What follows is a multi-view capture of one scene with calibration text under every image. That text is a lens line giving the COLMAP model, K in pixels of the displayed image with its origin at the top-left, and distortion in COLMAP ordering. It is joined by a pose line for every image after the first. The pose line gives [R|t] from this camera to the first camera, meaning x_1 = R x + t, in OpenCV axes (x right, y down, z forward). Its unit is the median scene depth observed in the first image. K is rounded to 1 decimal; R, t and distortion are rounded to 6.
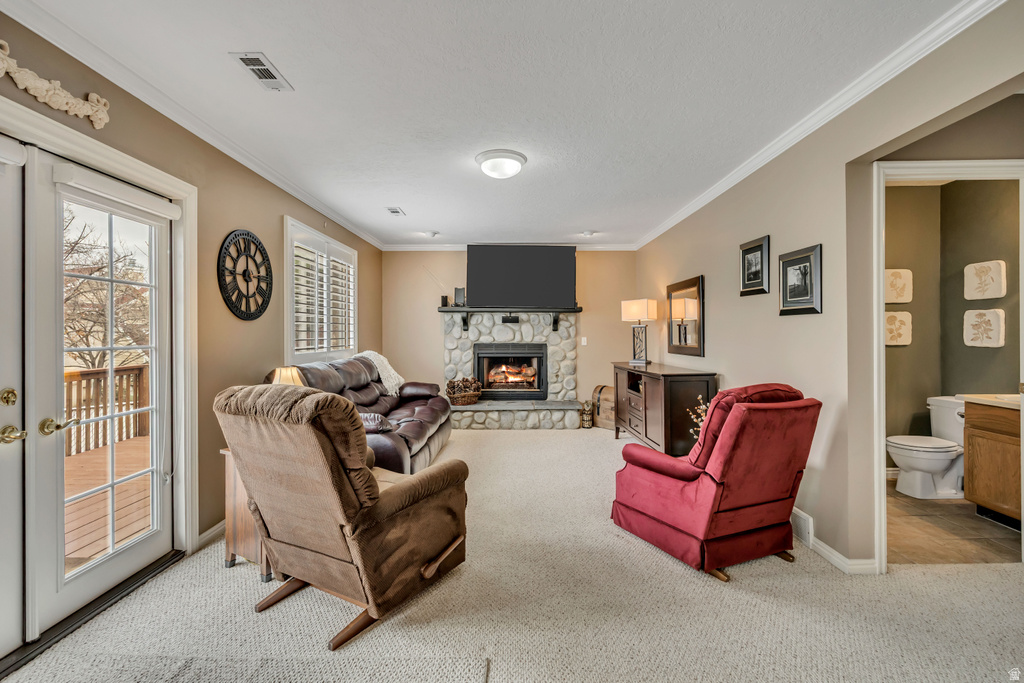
lens RADIAL K [[454.5, 0, 512.2], [0, 454.5, 335.8], [0, 0, 1]] dist [-0.003072, 0.002360]
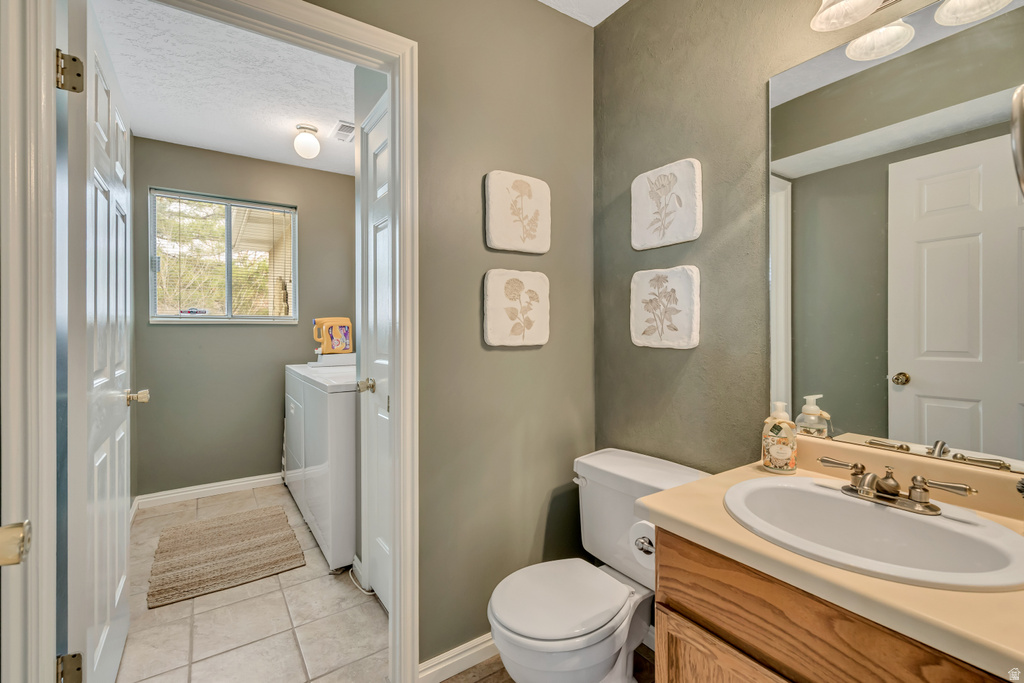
lens RADIAL K [[454.5, 0, 509.0], [0, 454.5, 334.8], [0, 0, 1]] dist [-0.003072, 0.002360]
pose [[0.827398, 0.000662, 0.561615, 0.616454], [-0.000164, 1.000000, -0.000937, 0.010896], [-0.561616, 0.000684, 0.827398, 0.673077]]
